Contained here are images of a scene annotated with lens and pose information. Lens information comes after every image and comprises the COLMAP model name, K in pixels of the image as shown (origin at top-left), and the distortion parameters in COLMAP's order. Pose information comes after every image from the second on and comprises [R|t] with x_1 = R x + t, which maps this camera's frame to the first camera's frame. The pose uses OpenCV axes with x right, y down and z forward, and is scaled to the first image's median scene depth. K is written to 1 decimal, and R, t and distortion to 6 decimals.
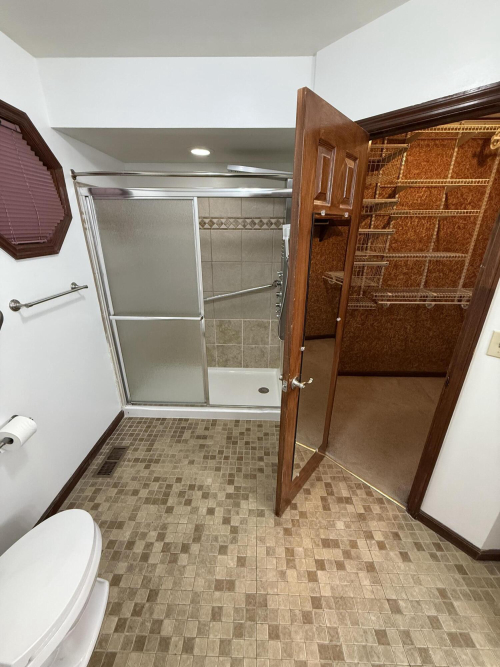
lens RADIAL K [[266.4, 0, 248.3], [0, 266.4, 333.8], [0, 0, 1]] dist [0.001762, -0.000267]
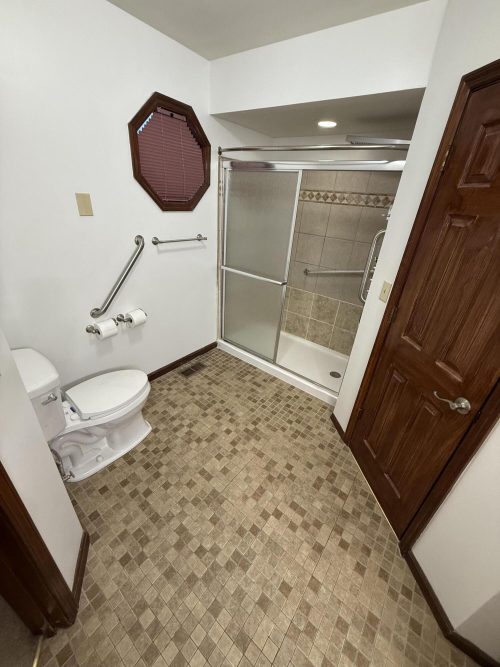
lens RADIAL K [[266.4, 0, 250.0], [0, 266.4, 334.7], [0, 0, 1]] dist [0.001762, -0.000267]
pose [[0.803311, 0.321475, -0.501344, 0.398870], [-0.281485, 0.946787, 0.156077, 0.009891], [0.524841, 0.015743, 0.851055, -0.018733]]
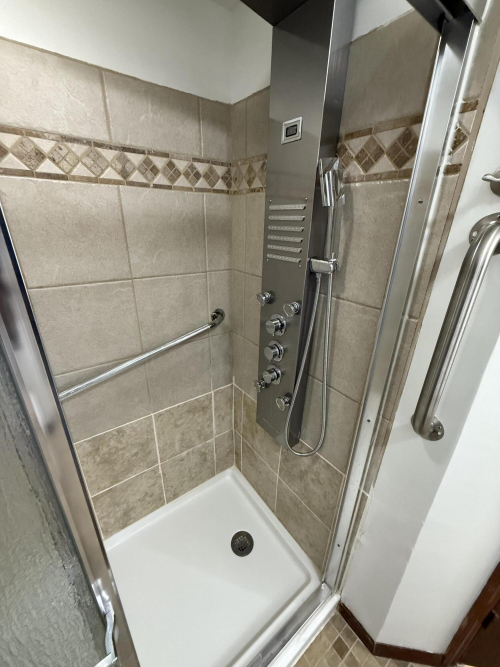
lens RADIAL K [[266.4, 0, 248.4], [0, 266.4, 333.4], [0, 0, 1]] dist [0.001762, -0.000267]
pose [[0.787888, -0.225373, 0.573096, -0.186655], [0.212791, 0.972937, 0.090069, -0.295275], [-0.577886, 0.050986, 0.814523, 0.928757]]
